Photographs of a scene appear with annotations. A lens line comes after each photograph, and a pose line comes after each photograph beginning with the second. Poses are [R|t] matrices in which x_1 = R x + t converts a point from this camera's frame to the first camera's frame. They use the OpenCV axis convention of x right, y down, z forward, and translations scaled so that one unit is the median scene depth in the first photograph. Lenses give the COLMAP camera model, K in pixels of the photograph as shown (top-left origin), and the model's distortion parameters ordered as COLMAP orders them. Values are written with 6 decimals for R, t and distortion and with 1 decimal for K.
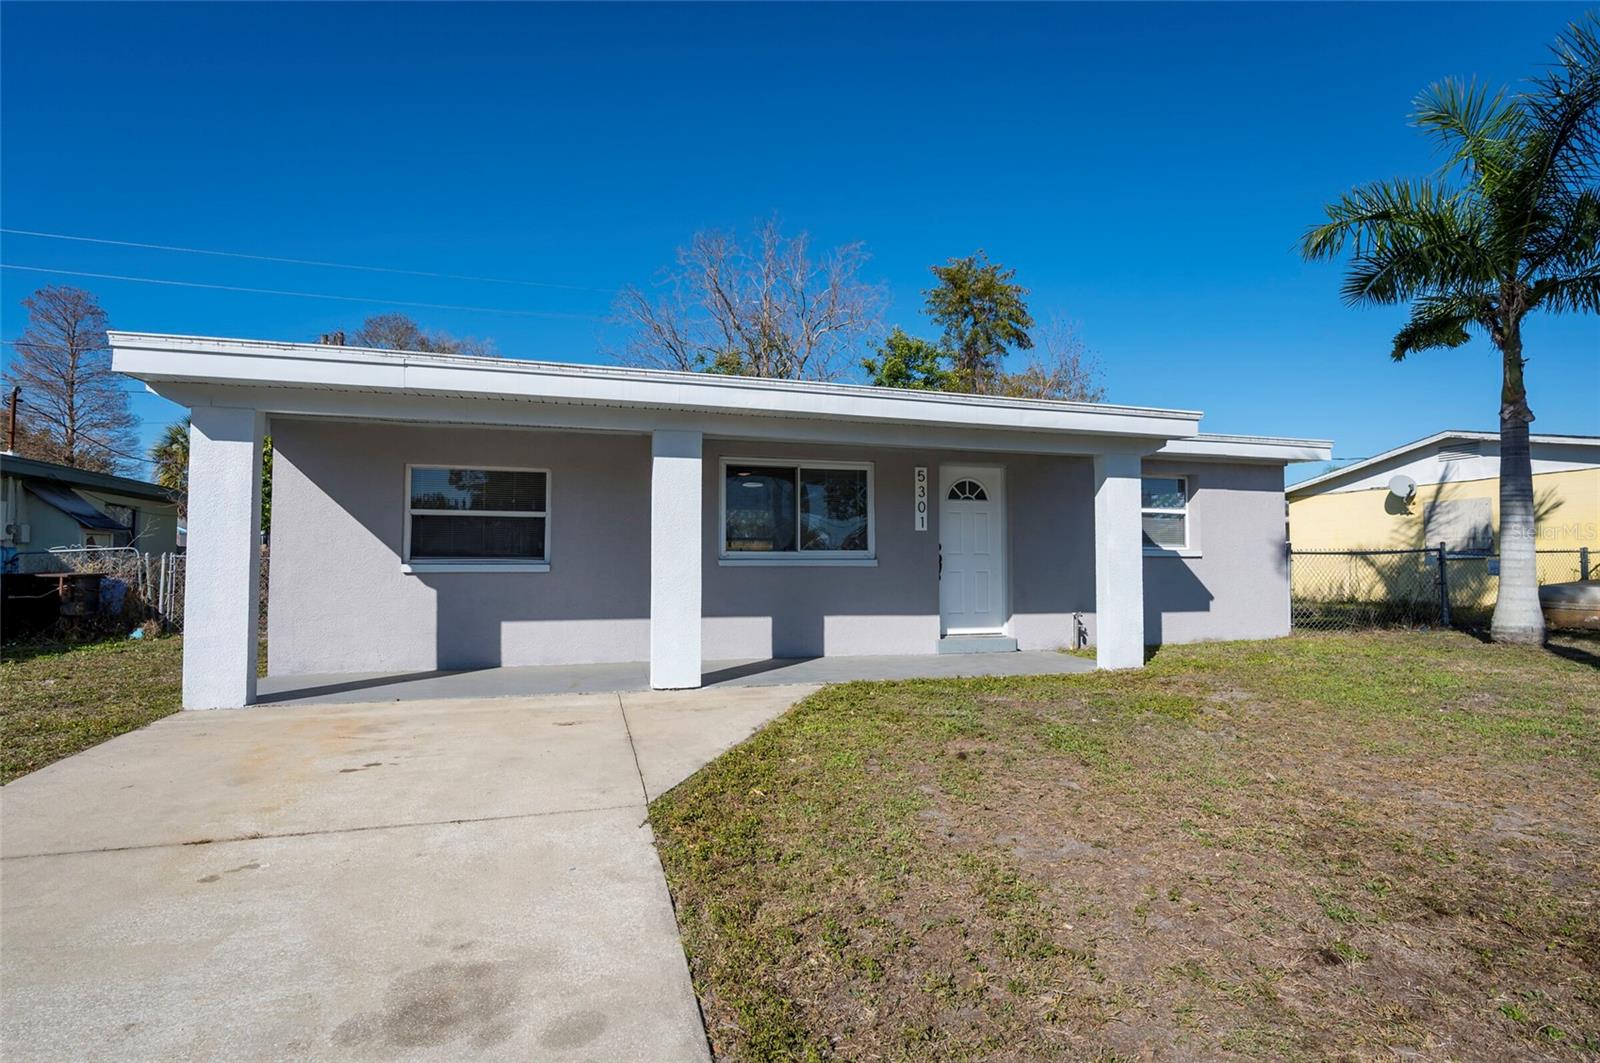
lens RADIAL K [[781.5, 0, 800.0], [0, 781.5, 531.5], [0, 0, 1]] dist [-0.003824, -0.000574]
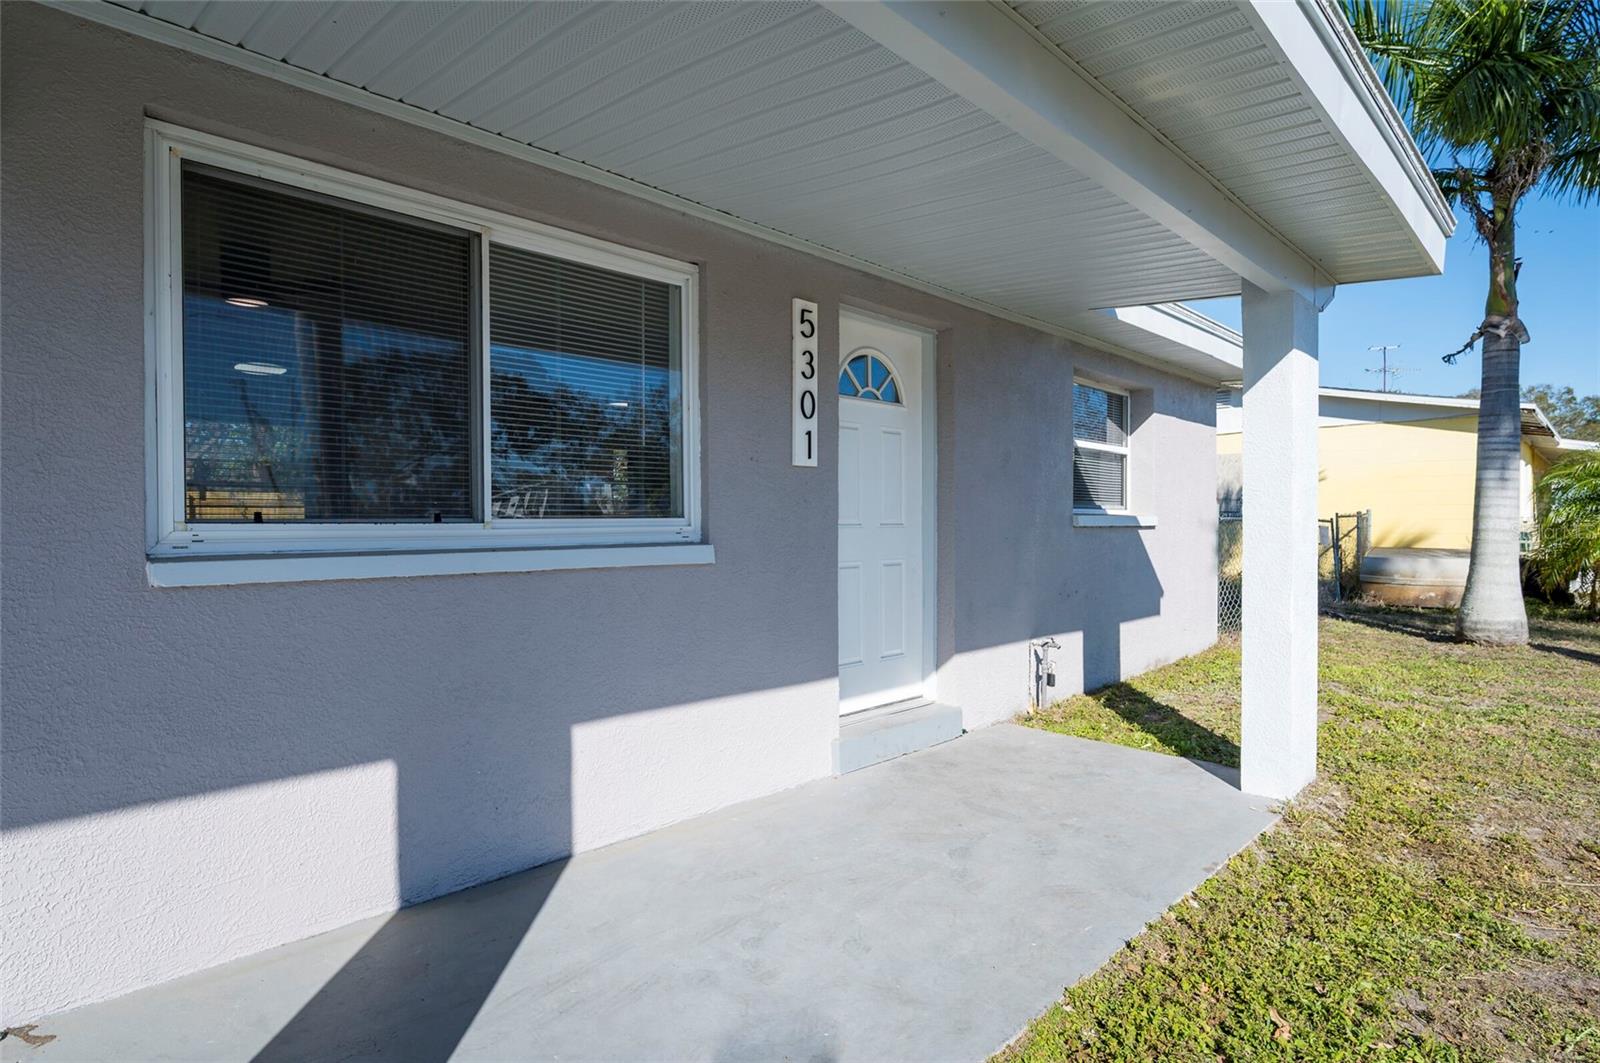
lens RADIAL K [[854.3, 0, 800.0], [0, 854.3, 531.5], [0, 0, 1]] dist [-0.003101, -0.000666]
pose [[0.867558, -0.007849, 0.497274, -0.056033], [-0.018287, 0.998696, 0.047666, 0.010796], [-0.497000, -0.050447, 0.866283, 0.619175]]
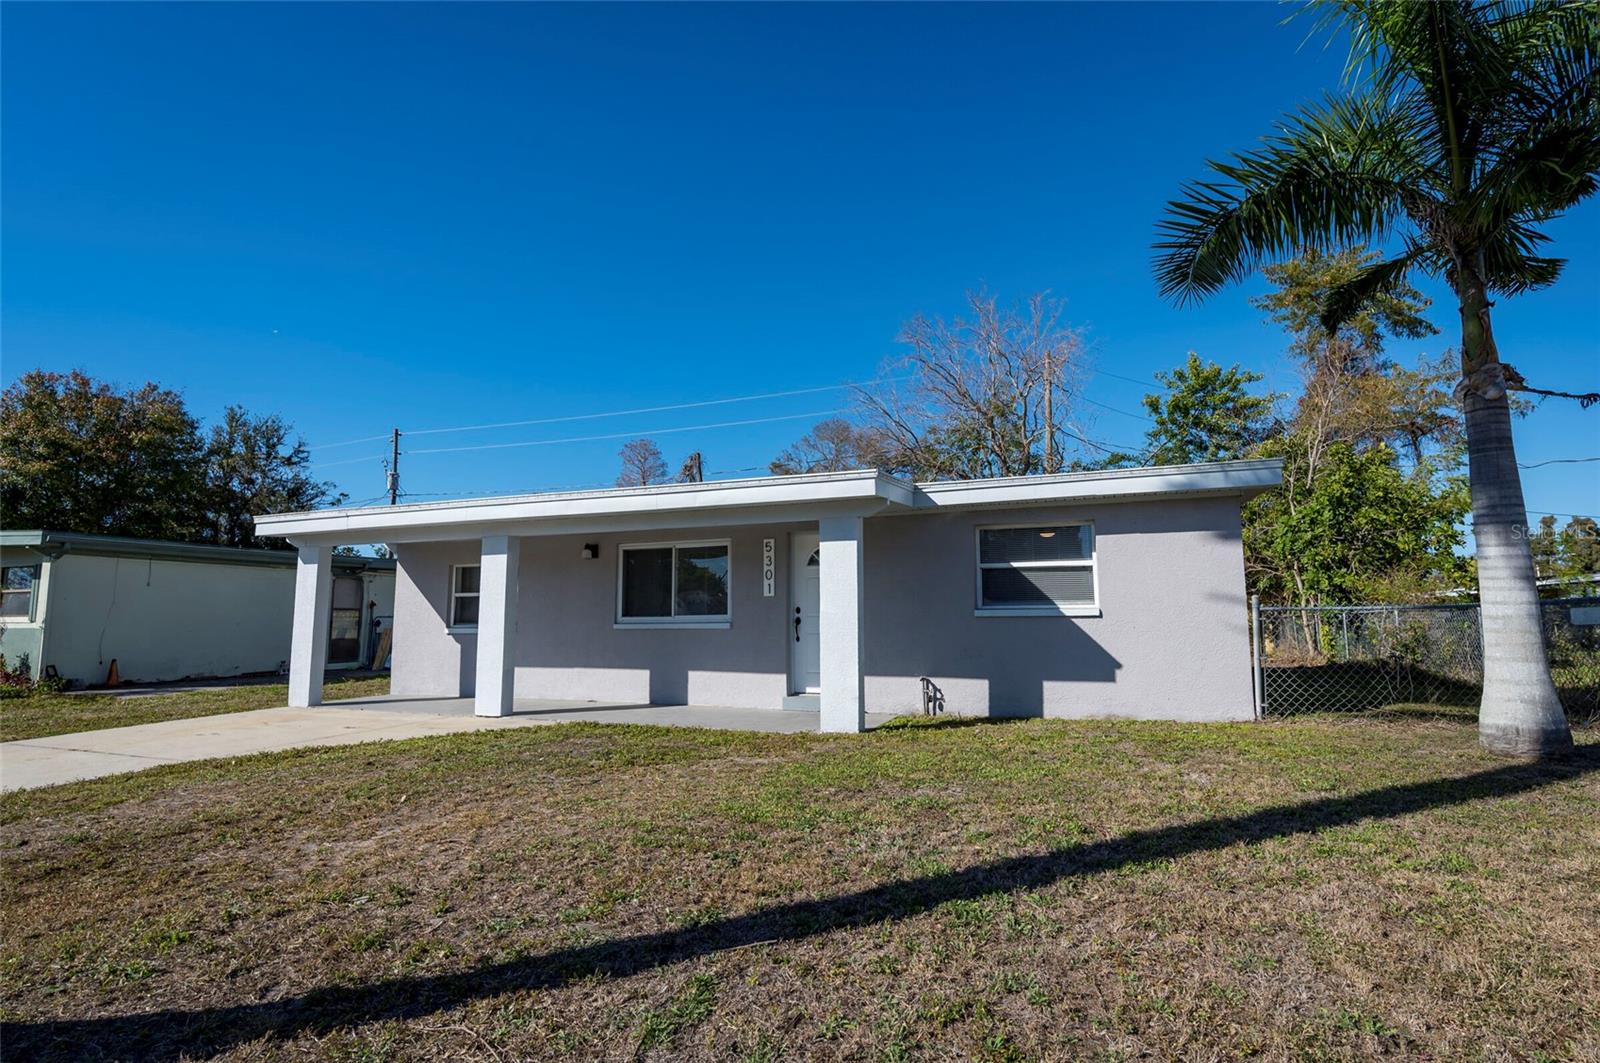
lens RADIAL K [[766.0, 0, 800.0], [0, 766.0, 531.5], [0, 0, 1]] dist [0.000381, 0.000196]
pose [[0.789739, -0.077874, -0.608480, 0.840728], [0.031661, 0.995762, -0.086347, 0.002629], [0.612625, 0.048927, 0.788858, 0.157915]]
